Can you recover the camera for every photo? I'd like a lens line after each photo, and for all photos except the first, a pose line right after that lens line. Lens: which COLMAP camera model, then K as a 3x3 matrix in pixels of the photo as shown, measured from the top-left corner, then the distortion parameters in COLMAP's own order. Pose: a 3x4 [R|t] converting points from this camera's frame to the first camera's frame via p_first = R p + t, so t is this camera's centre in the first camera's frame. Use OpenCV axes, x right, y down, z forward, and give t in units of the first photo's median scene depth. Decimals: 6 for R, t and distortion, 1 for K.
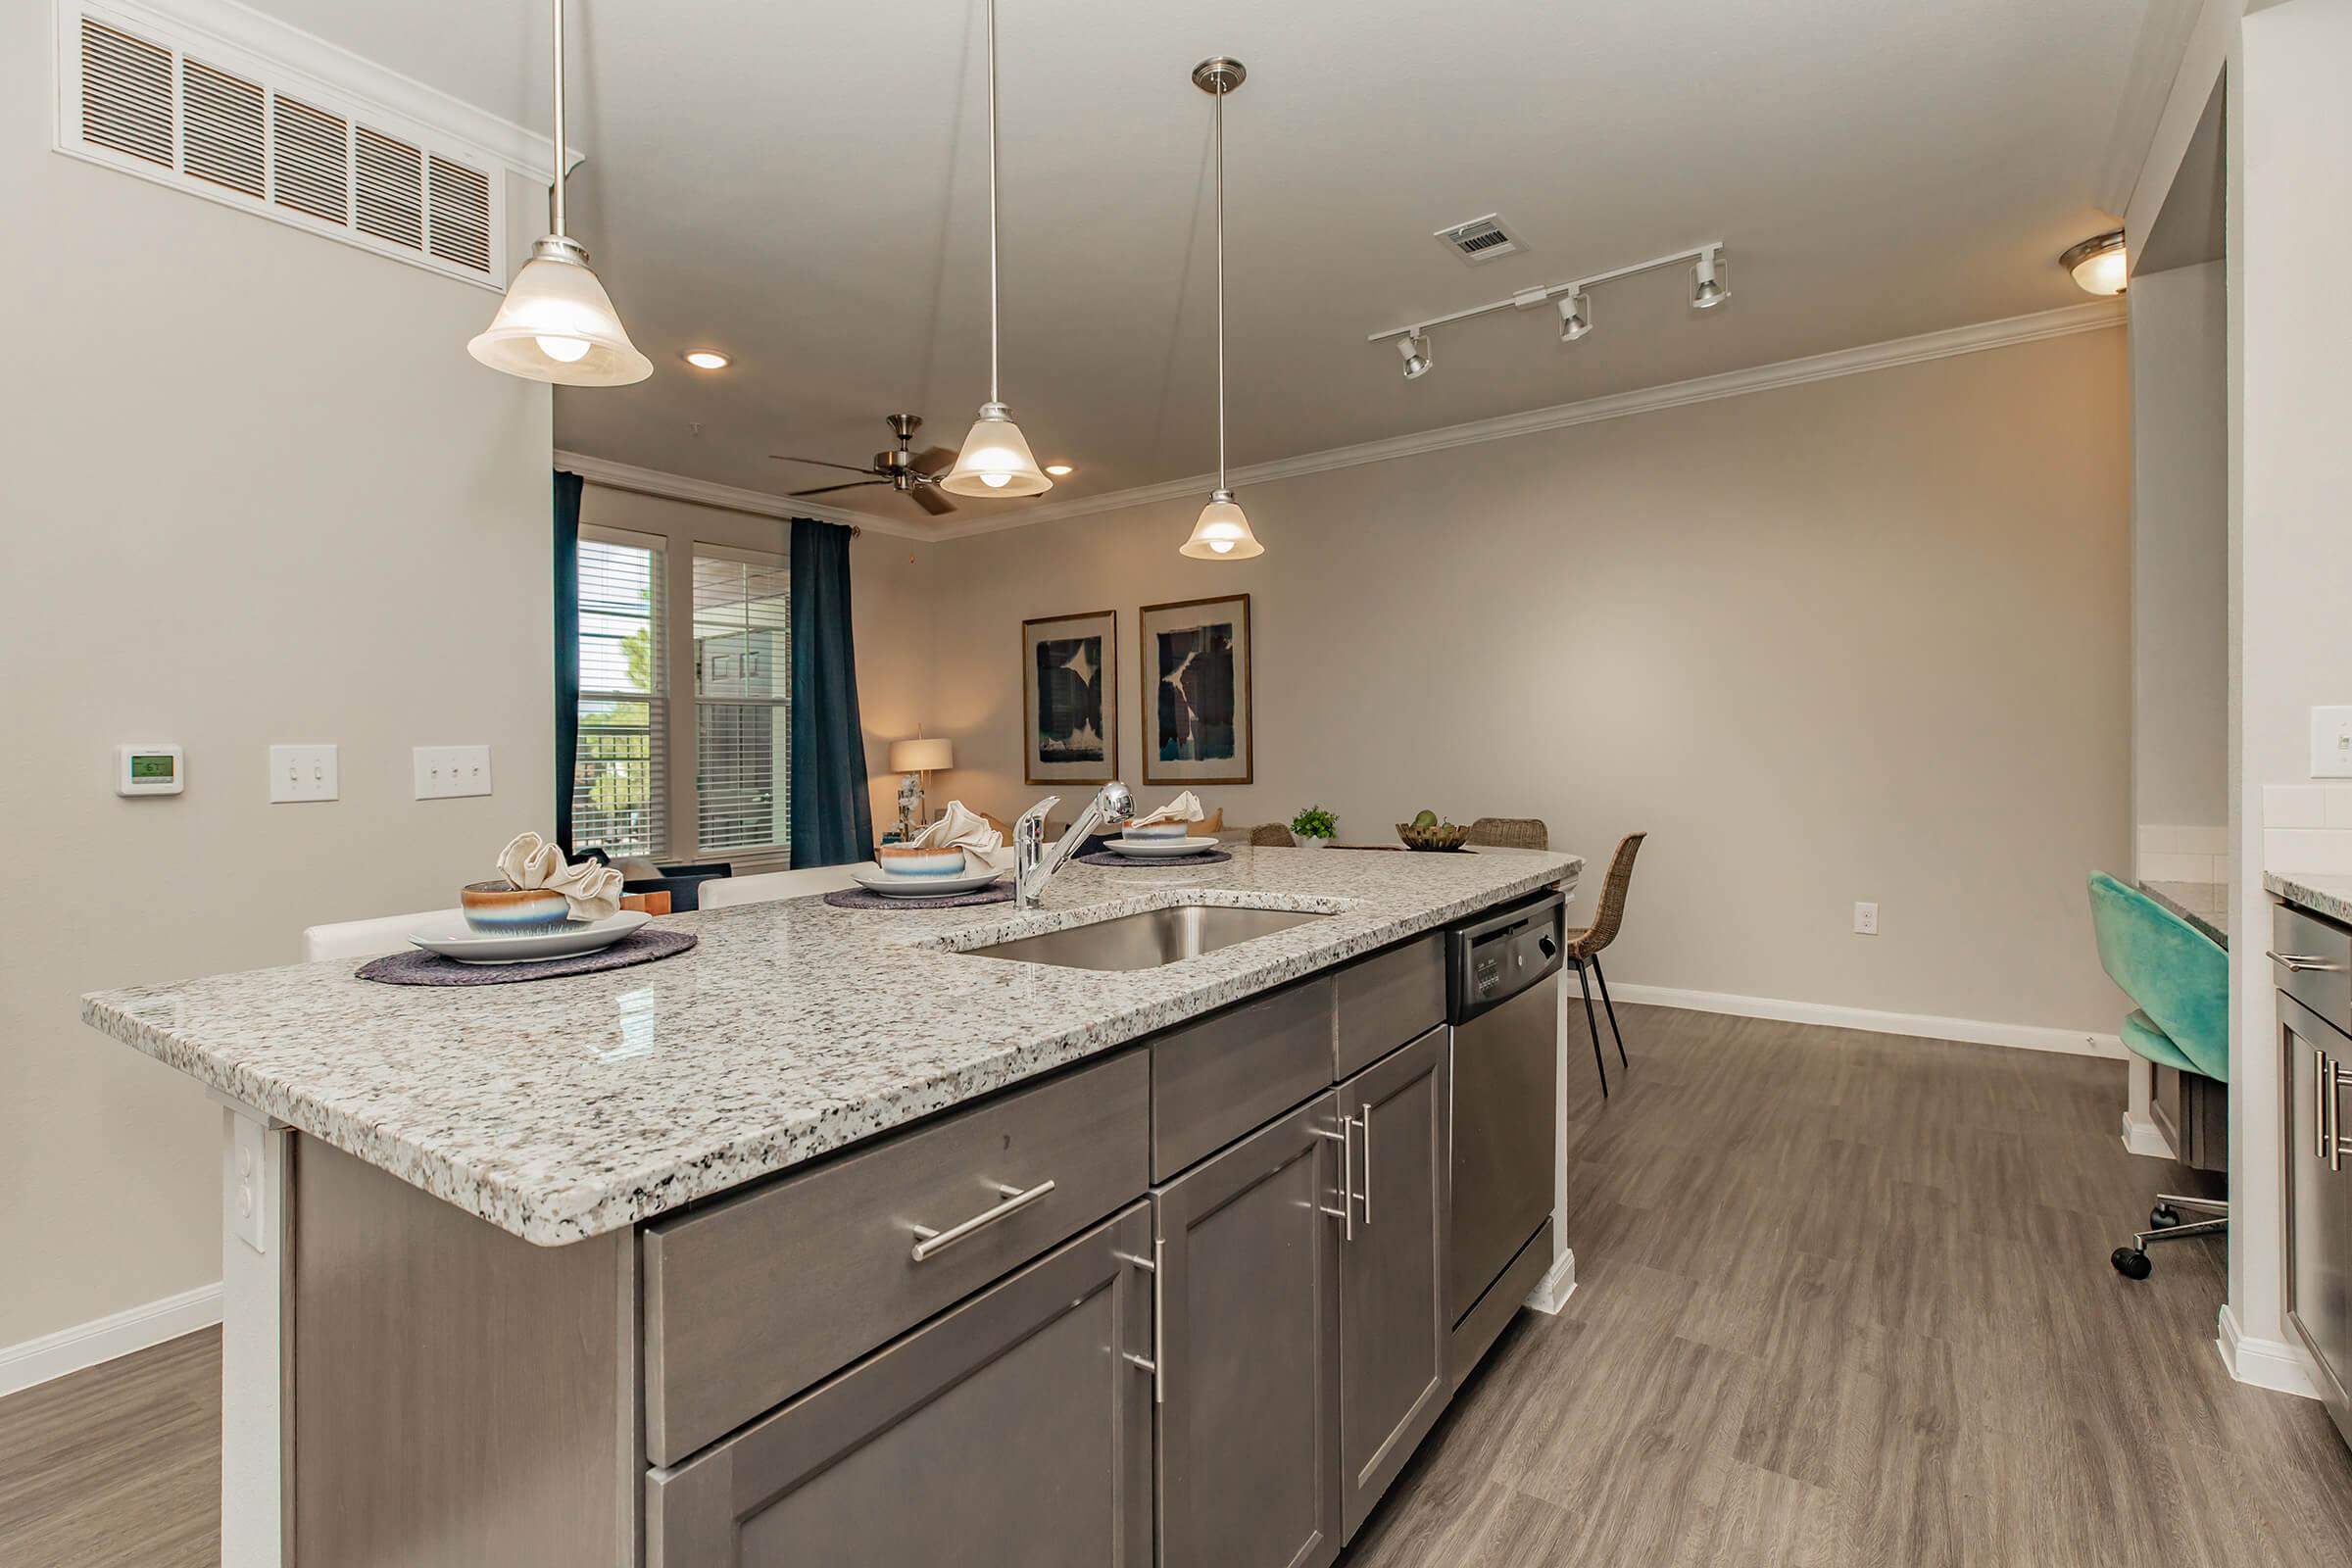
lens RADIAL K [[1128.9, 0, 1166.0], [0, 1128.9, 773.9], [0, 0, 1]] dist [0.003440, -0.000716]
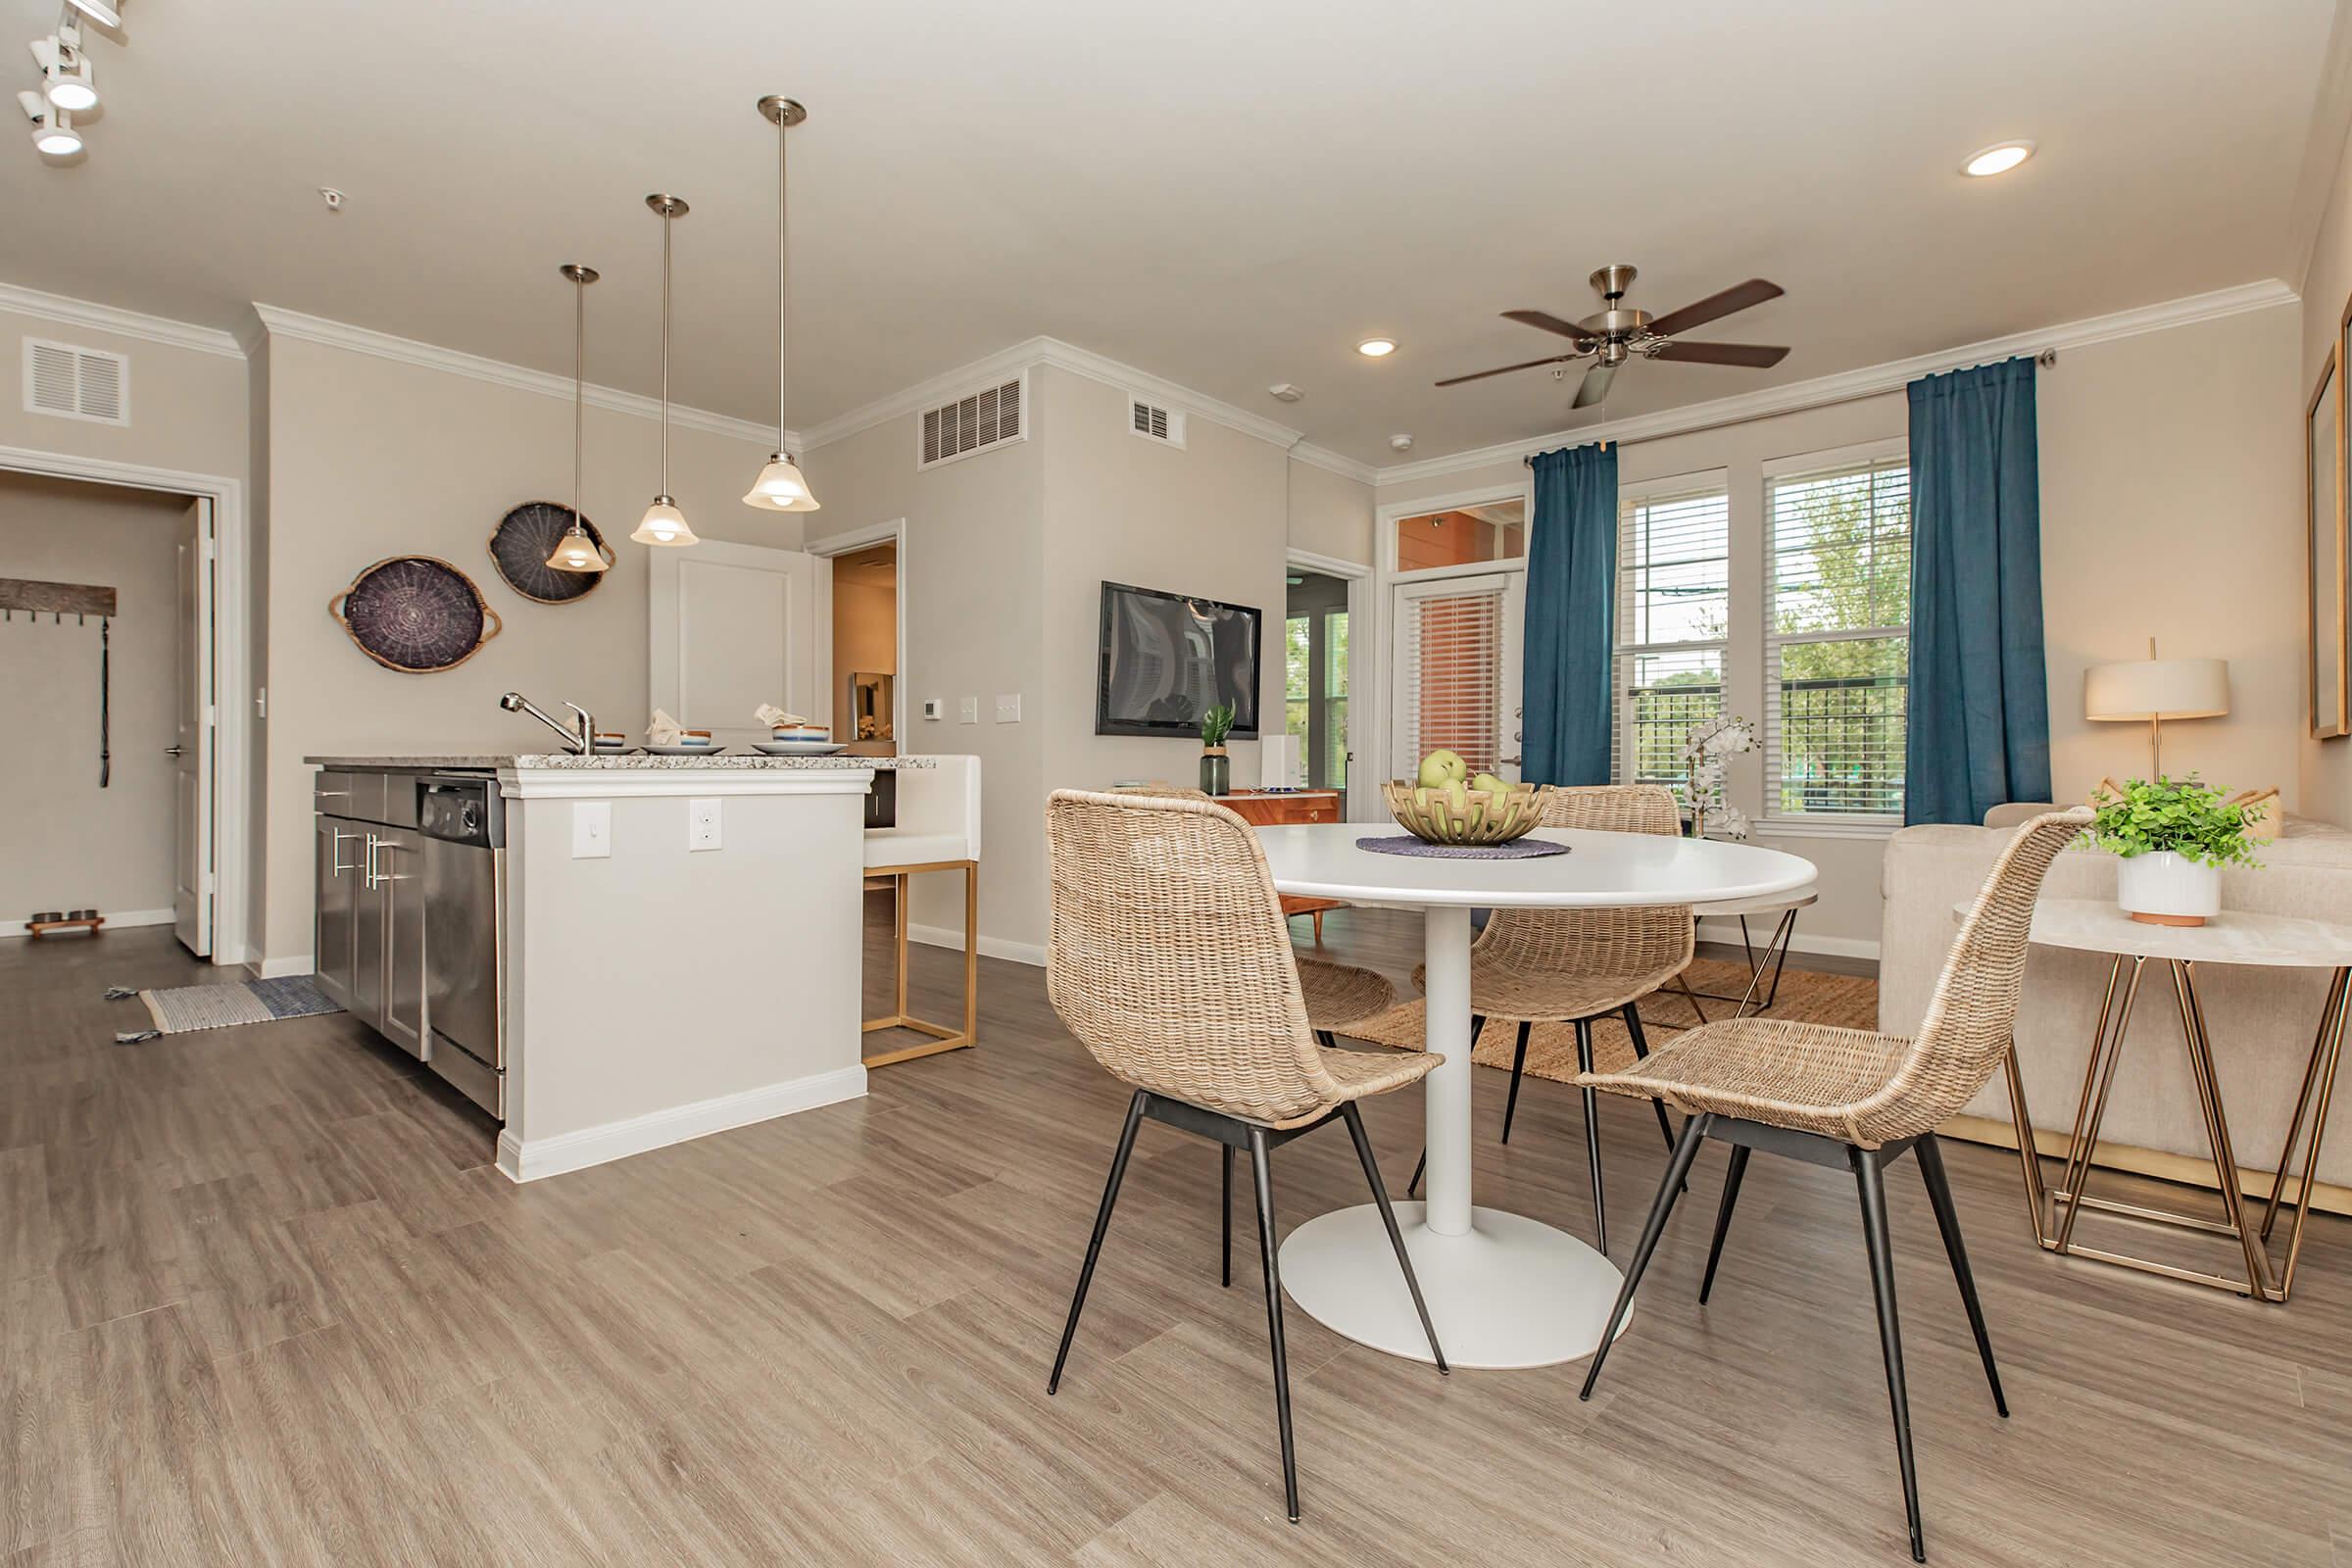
lens RADIAL K [[1066.4, 0, 1171.2], [0, 1066.4, 774.5], [0, 0, 1]] dist [0.000090, -0.000685]
pose [[-0.134659, 0.024716, -0.990584, 1.881314], [-0.013122, 0.999557, 0.026724, 0.089390], [0.990805, 0.016597, -0.134275, 2.631935]]
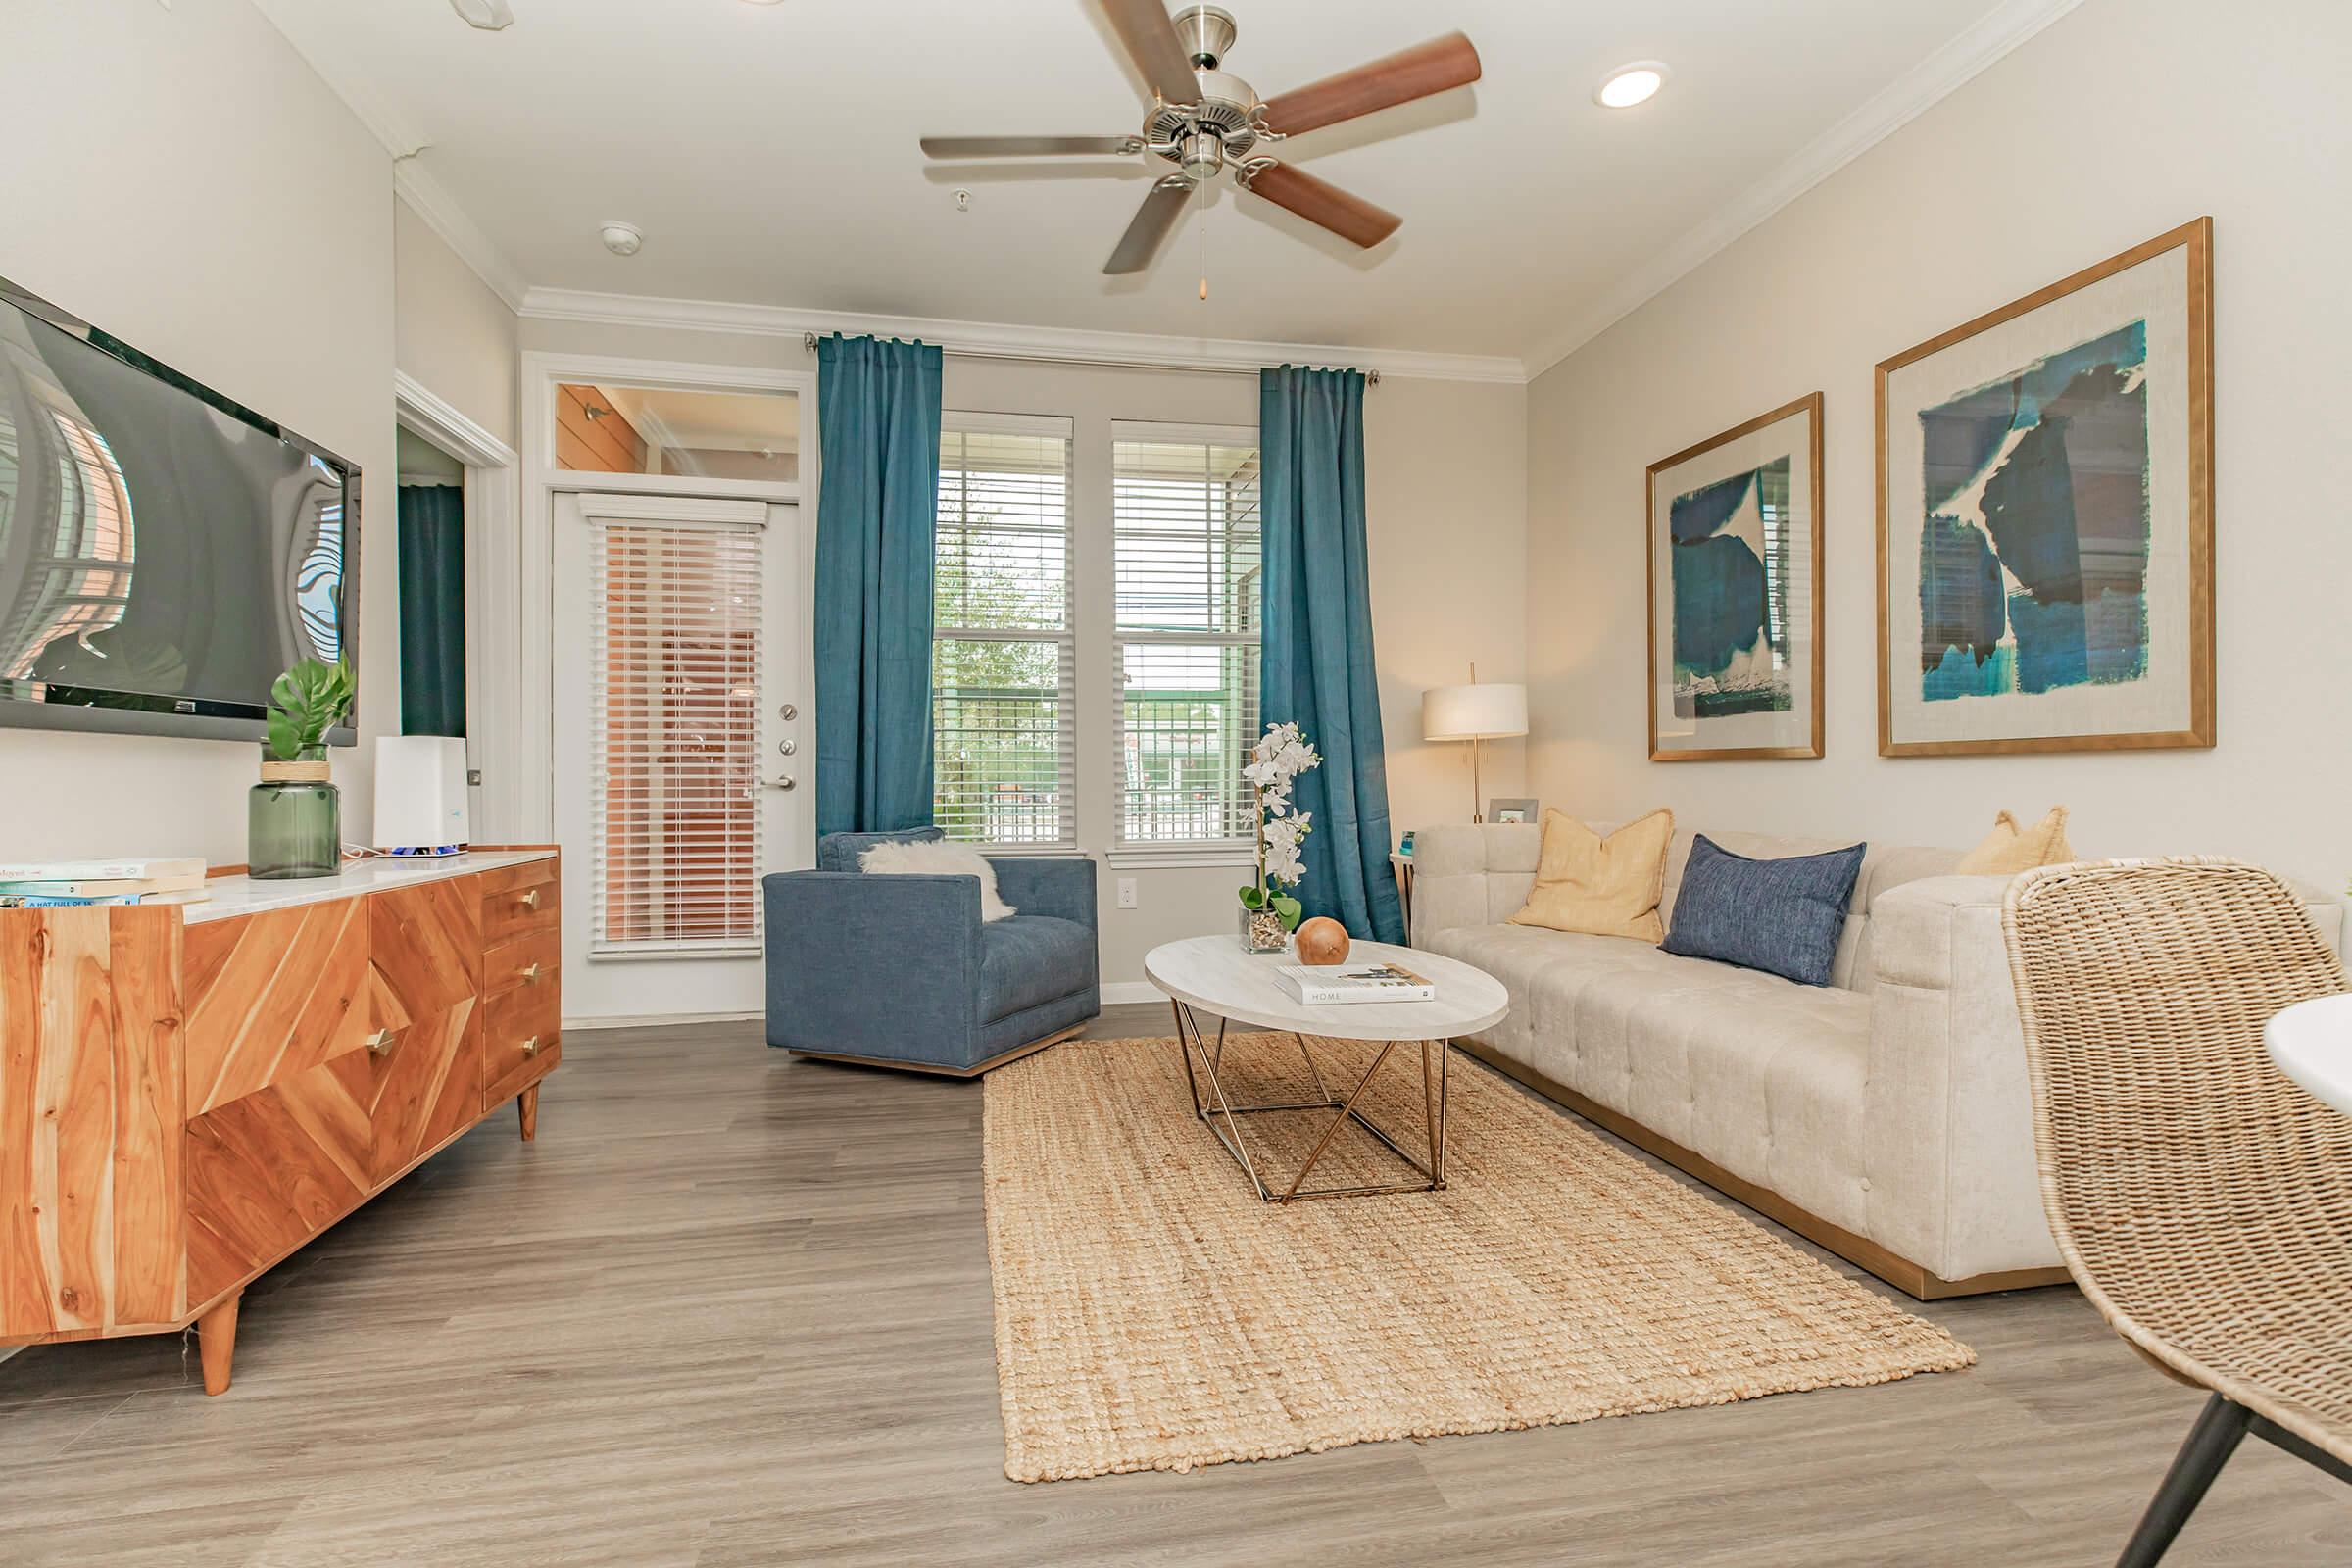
lens RADIAL K [[1055.7, 0, 1160.7], [0, 1055.7, 769.9], [0, 0, 1]] dist [0.000351, 0.000148]
pose [[0.715542, 0.012623, -0.698456, 0.302663], [-0.017295, 0.999850, 0.000352, 0.083184], [0.698356, 0.011828, 0.715653, 2.128282]]
